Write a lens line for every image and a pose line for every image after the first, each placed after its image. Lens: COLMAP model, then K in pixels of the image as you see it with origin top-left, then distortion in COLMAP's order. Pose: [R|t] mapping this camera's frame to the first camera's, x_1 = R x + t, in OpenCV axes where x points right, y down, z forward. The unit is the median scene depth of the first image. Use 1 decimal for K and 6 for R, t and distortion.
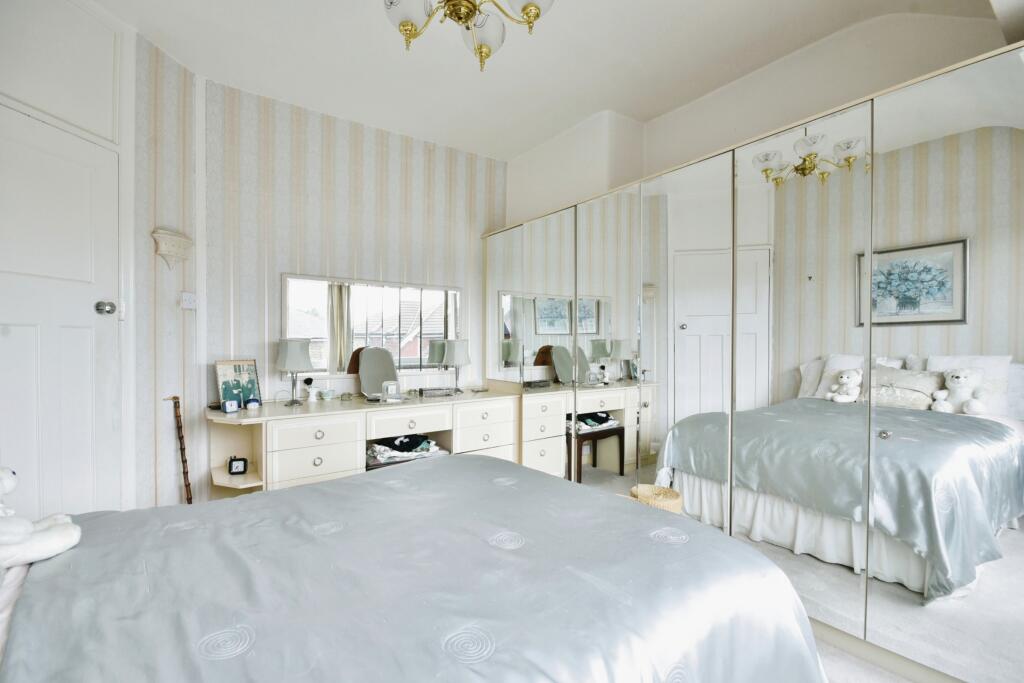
lens RADIAL K [[471.1, 0, 512.0], [0, 471.1, 341.5], [0, 0, 1]] dist [0.000970, 0.000045]
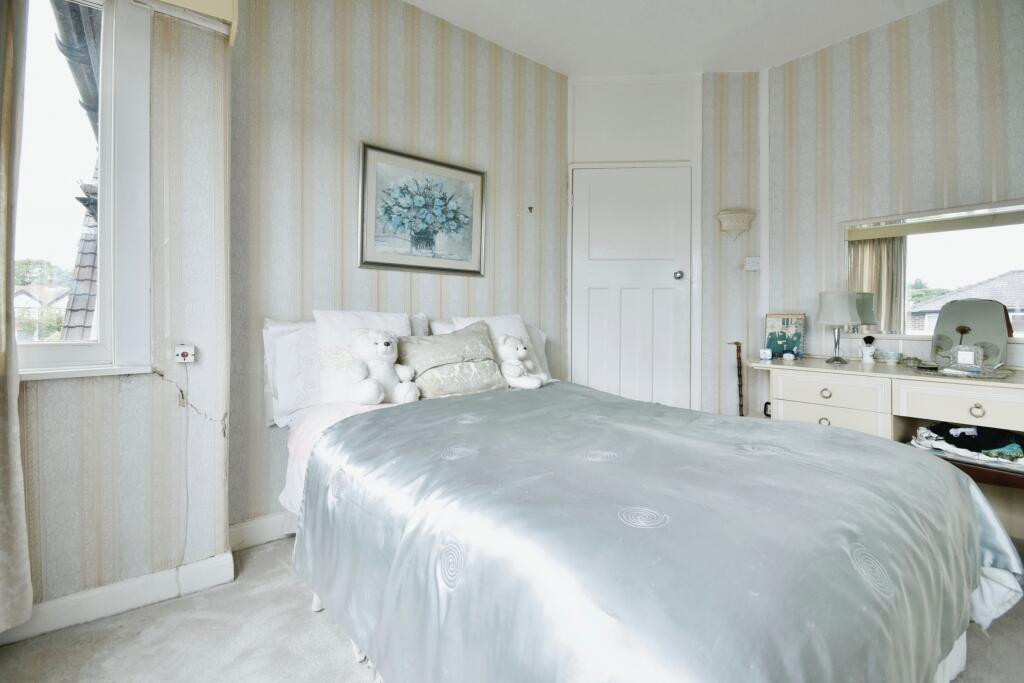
lens RADIAL K [[444.9, 0, 509.6], [0, 444.9, 317.7], [0, 0, 1]] dist [-0.000039, -0.000017]
pose [[0.021596, -0.002633, -0.999763, 0.399645], [-0.009746, 0.999948, -0.002844, 0.055198], [0.999719, 0.009805, 0.021569, 0.335939]]
